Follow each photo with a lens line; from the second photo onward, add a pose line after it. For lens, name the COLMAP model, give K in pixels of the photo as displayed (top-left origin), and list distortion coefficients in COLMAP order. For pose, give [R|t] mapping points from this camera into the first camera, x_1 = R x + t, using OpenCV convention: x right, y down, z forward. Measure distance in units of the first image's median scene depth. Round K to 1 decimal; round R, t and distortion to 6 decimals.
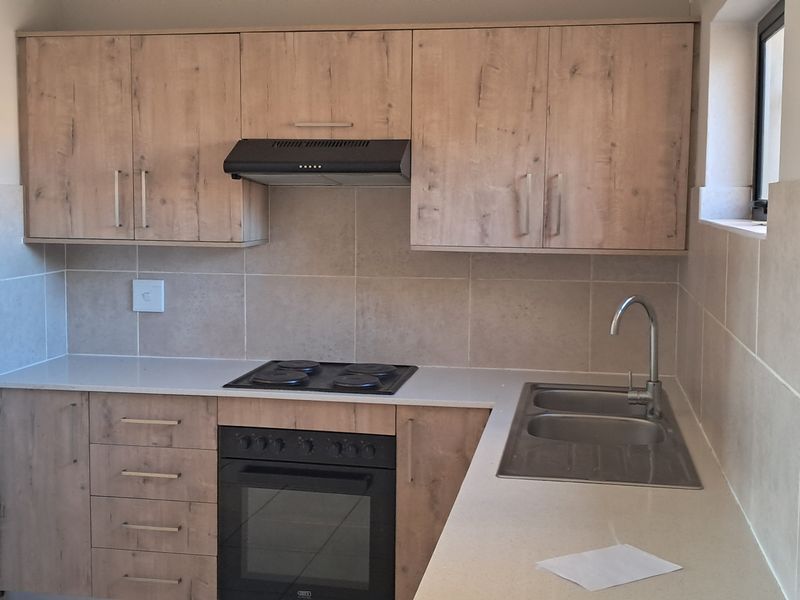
lens RADIAL K [[1001.7, 0, 399.7], [0, 1001.7, 286.0], [0, 0, 1]] dist [0.268976, -0.934940]
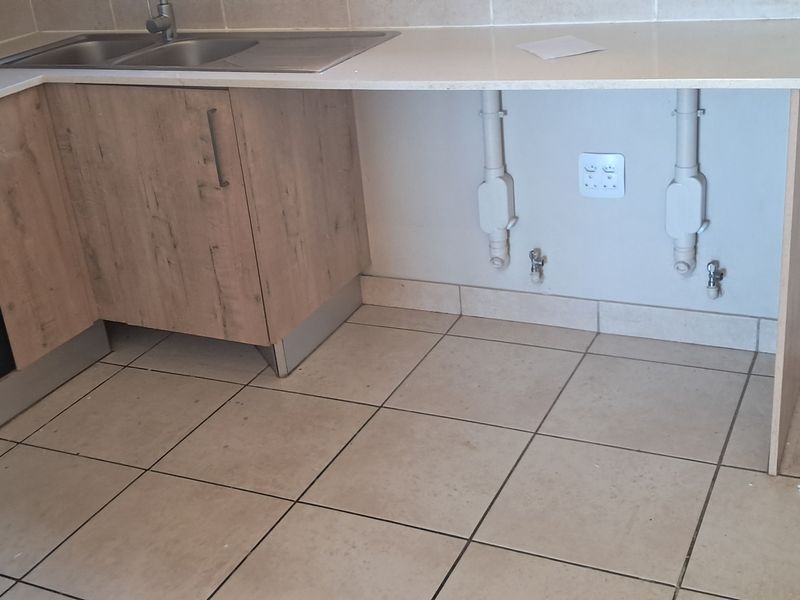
lens RADIAL K [[1001.7, 0, 399.7], [0, 1001.7, 286.0], [0, 0, 1]] dist [0.268976, -0.934940]
pose [[0.263749, -0.418738, 0.868962, -0.608147], [0.188361, 0.905876, 0.379354, 0.005595], [-0.946021, 0.063624, 0.317798, 0.416093]]
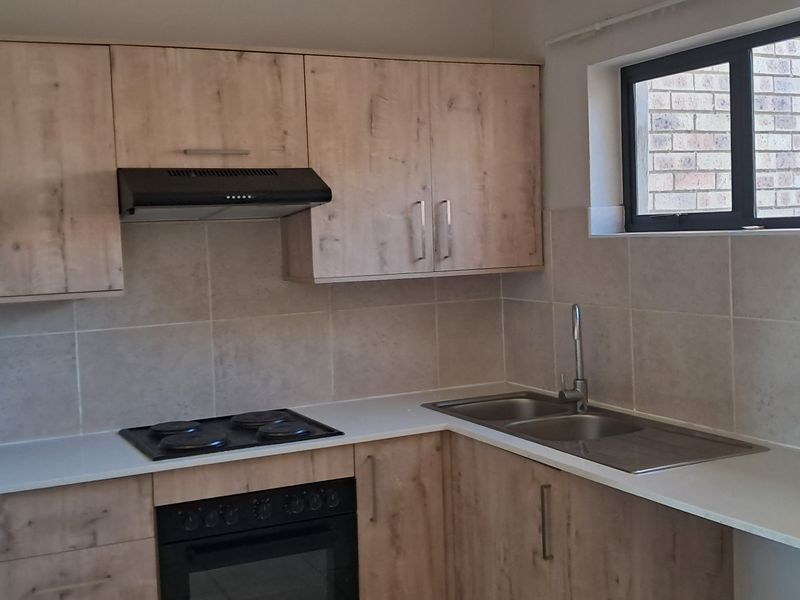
lens RADIAL K [[1001.7, 0, 399.7], [0, 1001.7, 286.0], [0, 0, 1]] dist [0.268976, -0.934940]
pose [[0.797215, -0.071363, 0.599462, -0.503948], [0.099877, 0.994896, -0.014387, -0.011725], [-0.595376, 0.071342, 0.800274, 0.190726]]
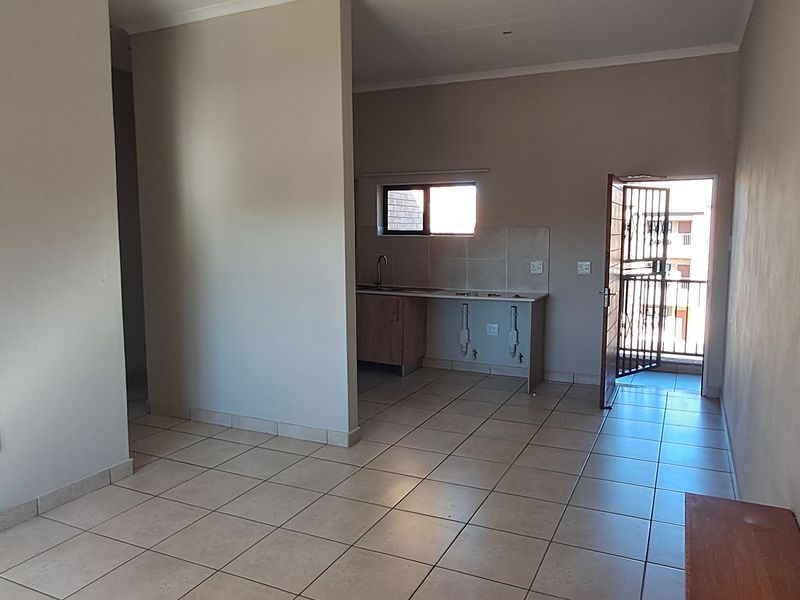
lens RADIAL K [[605.6, 0, 400.0], [0, 605.6, 300.0], [0, 0, 1]] dist [-0.005372, -0.002643]
pose [[0.254429, -0.115666, 0.960150, -1.679103], [0.084857, 0.991663, 0.096976, -0.033226], [-0.963361, 0.056802, 0.262123, 0.295659]]
